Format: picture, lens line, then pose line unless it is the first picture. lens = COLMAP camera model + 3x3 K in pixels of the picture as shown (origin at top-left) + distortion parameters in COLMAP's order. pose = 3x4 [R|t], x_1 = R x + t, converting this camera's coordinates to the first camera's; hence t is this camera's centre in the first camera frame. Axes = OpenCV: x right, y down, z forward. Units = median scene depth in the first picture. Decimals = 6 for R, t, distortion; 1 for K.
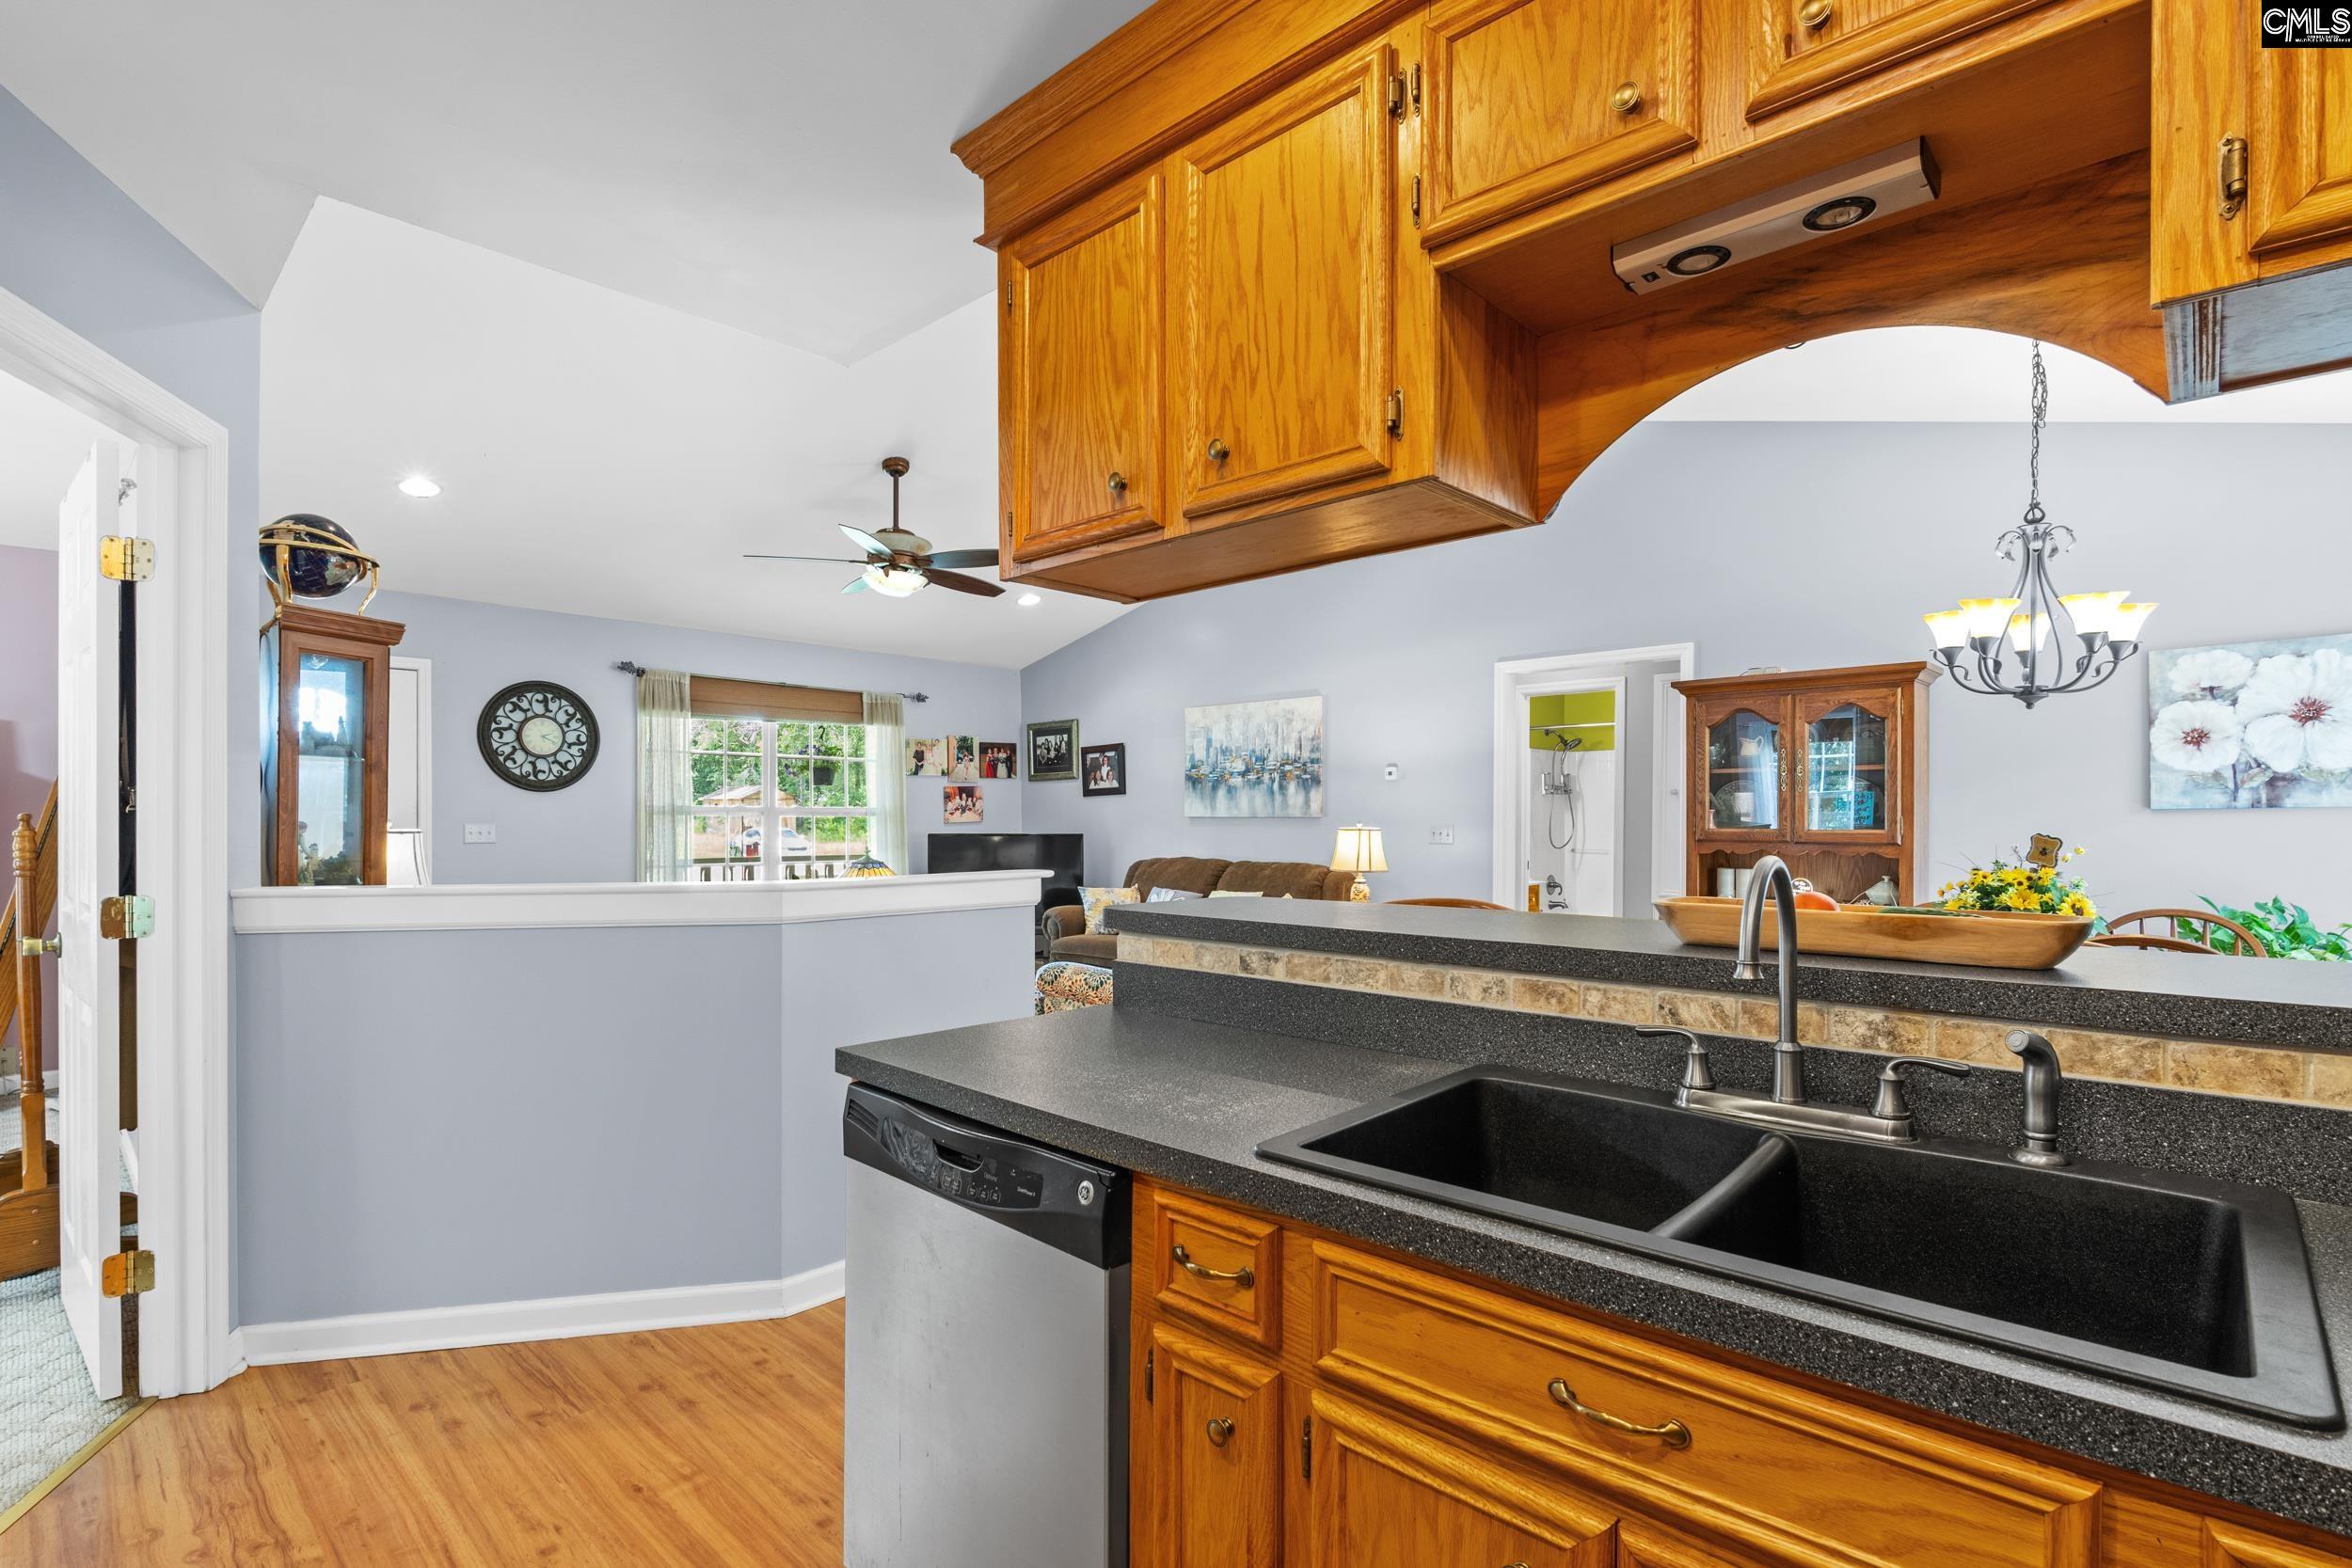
lens RADIAL K [[1103.8, 0, 1174.0], [0, 1103.8, 806.7], [0, 0, 1]] dist [-0.001638, -0.000278]
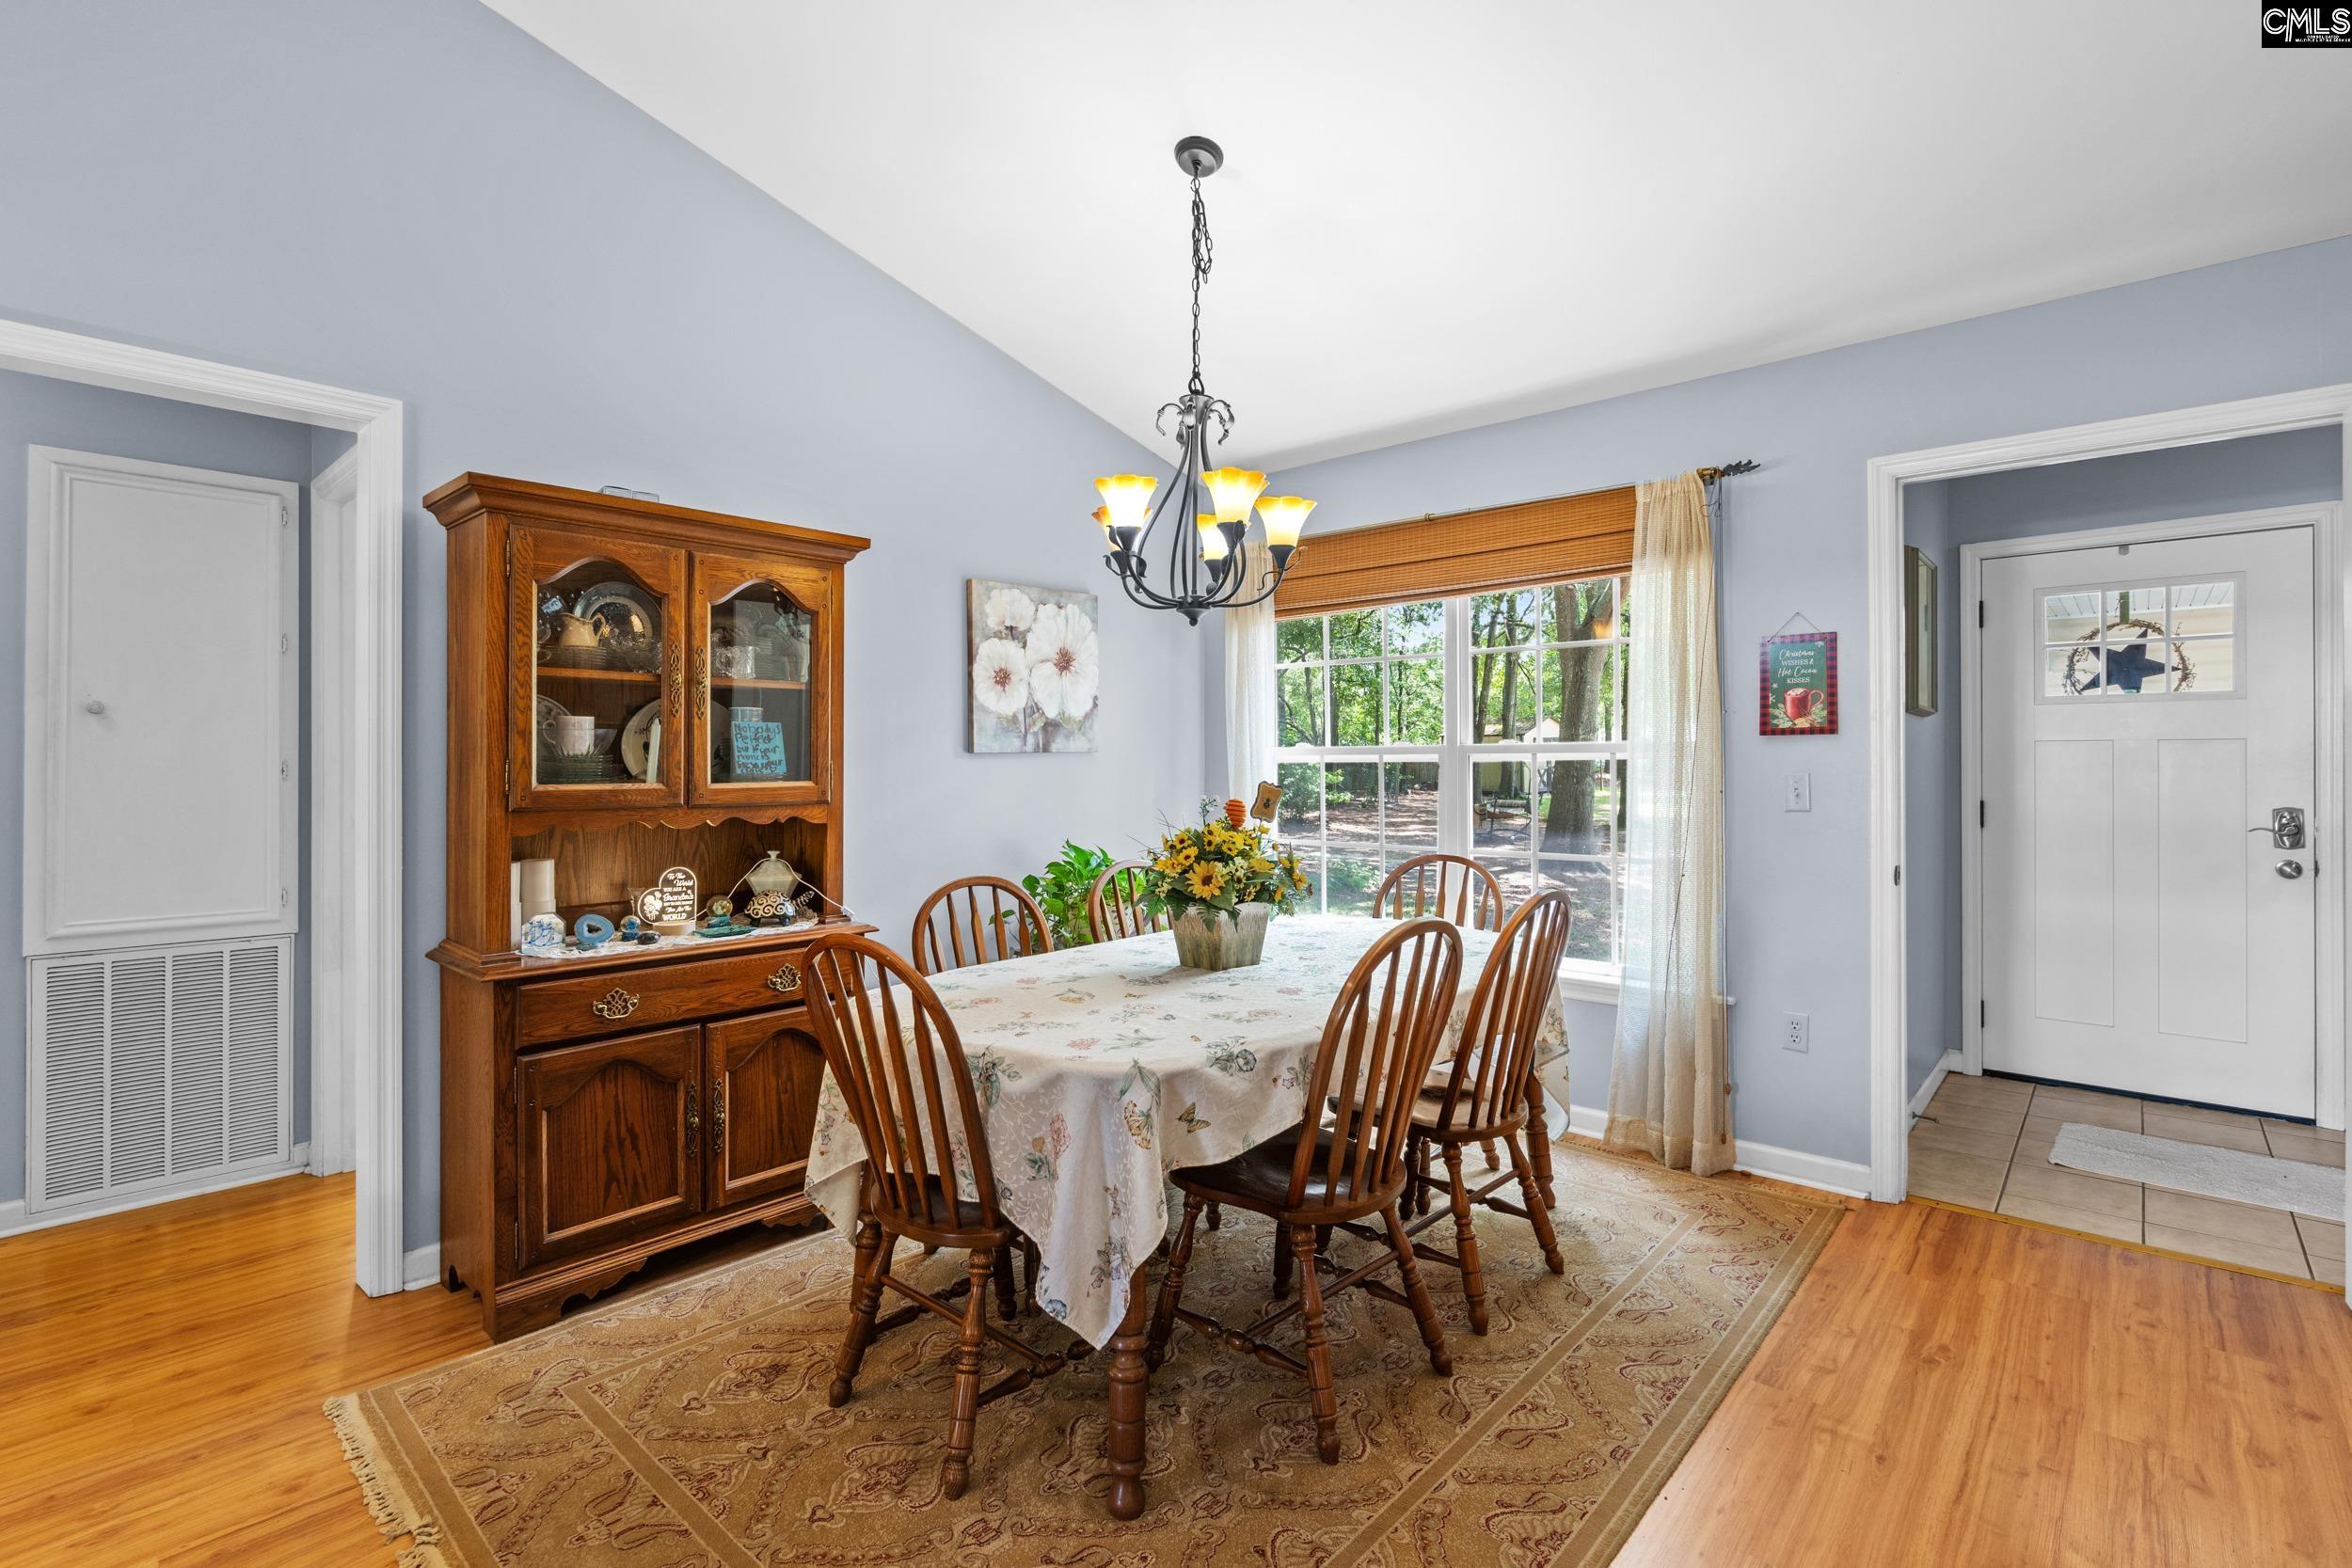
lens RADIAL K [[1103.8, 0, 1172.1], [0, 1103.8, 769.2], [0, 0, 1]] dist [-0.001638, -0.000278]
pose [[-0.016655, -0.006152, 0.999842, -0.013899], [-0.004184, 0.999973, 0.006084, 0.005487], [-0.999853, -0.004082, -0.016680, 0.511111]]
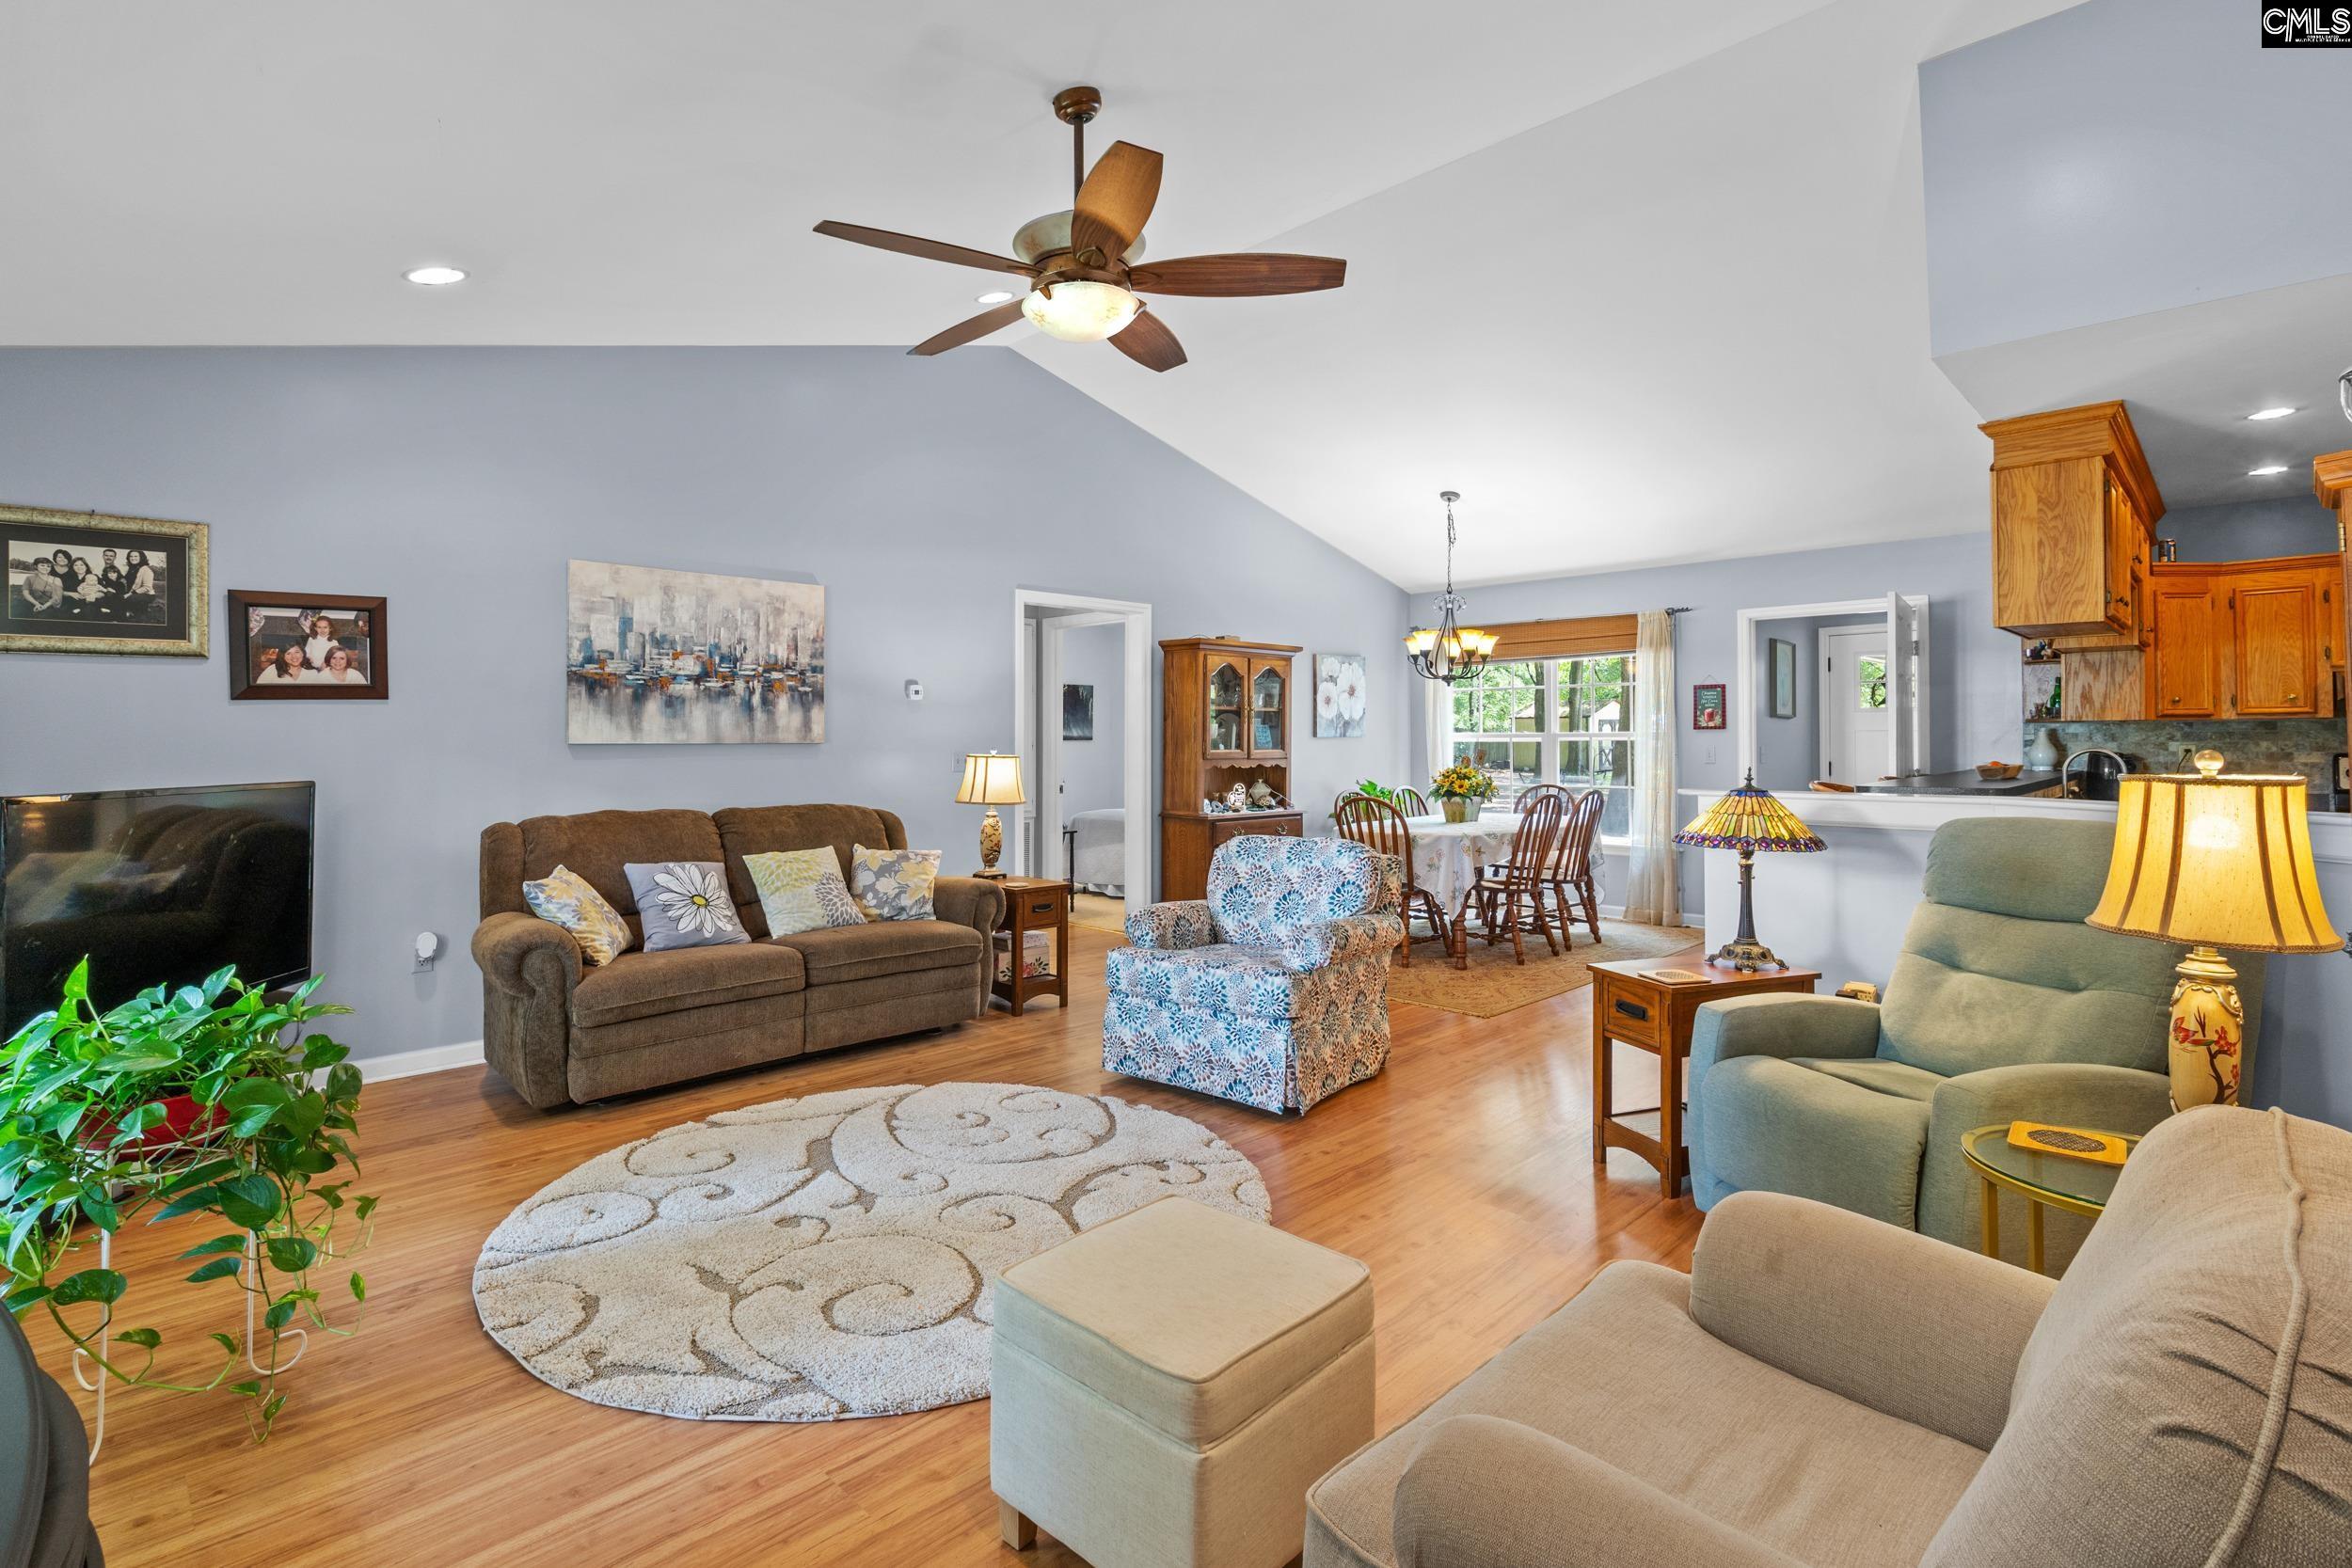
lens RADIAL K [[1103.8, 0, 1174.9], [0, 1103.8, 734.8], [0, 0, 1]] dist [-0.001638, -0.000278]
pose [[0.034980, 0.007424, 0.999360, -0.607305], [-0.004907, 0.999962, -0.007257, 0.007662], [-0.999376, -0.004650, 0.035015, 0.706098]]
